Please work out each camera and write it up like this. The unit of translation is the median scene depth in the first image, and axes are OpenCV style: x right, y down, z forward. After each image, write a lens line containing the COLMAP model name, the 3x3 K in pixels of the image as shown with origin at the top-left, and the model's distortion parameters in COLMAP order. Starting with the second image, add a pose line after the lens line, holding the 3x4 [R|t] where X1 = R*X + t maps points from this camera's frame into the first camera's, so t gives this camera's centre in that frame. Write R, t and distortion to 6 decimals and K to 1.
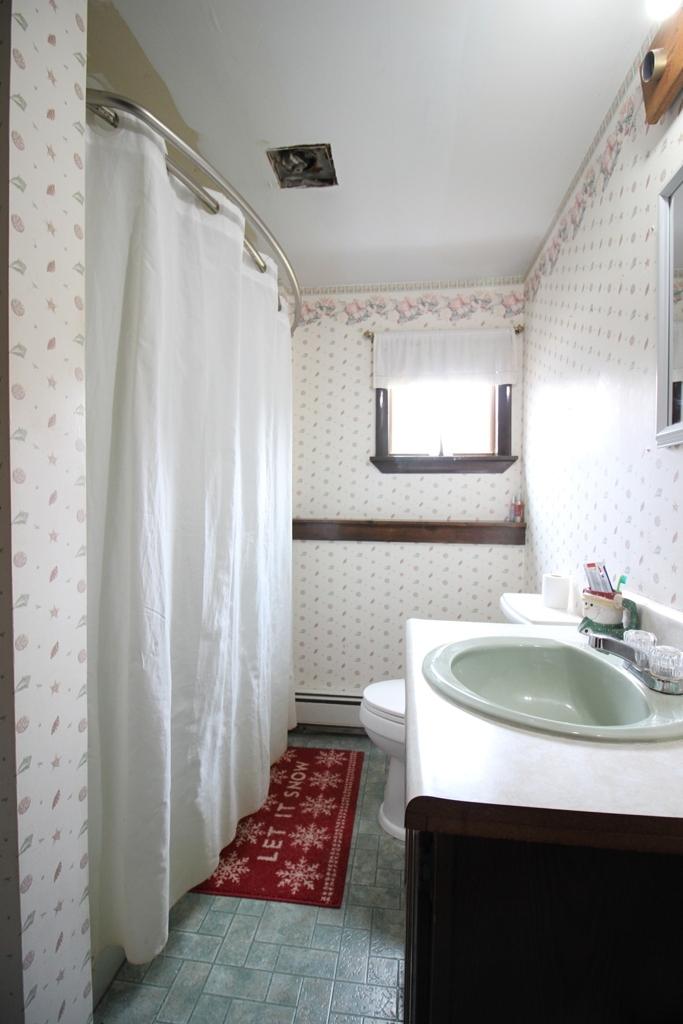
lens RADIAL K [[498.1, 0, 338.5], [0, 498.1, 511.4], [0, 0, 1]] dist [-0.006679, -0.009892]
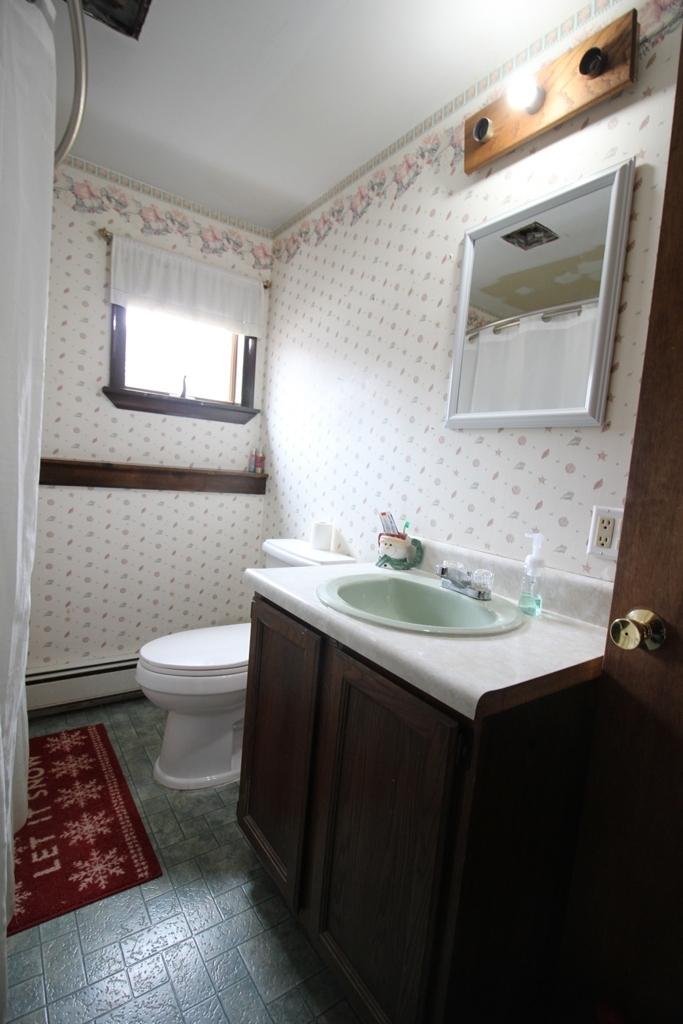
lens RADIAL K [[498.1, 0, 370.6], [0, 498.1, 518.1], [0, 0, 1]] dist [-0.006679, -0.009892]
pose [[0.703834, -0.017753, 0.710143, -0.238834], [-0.068979, 0.993255, 0.093197, 0.002155], [-0.707008, -0.114581, 0.697862, 0.082479]]
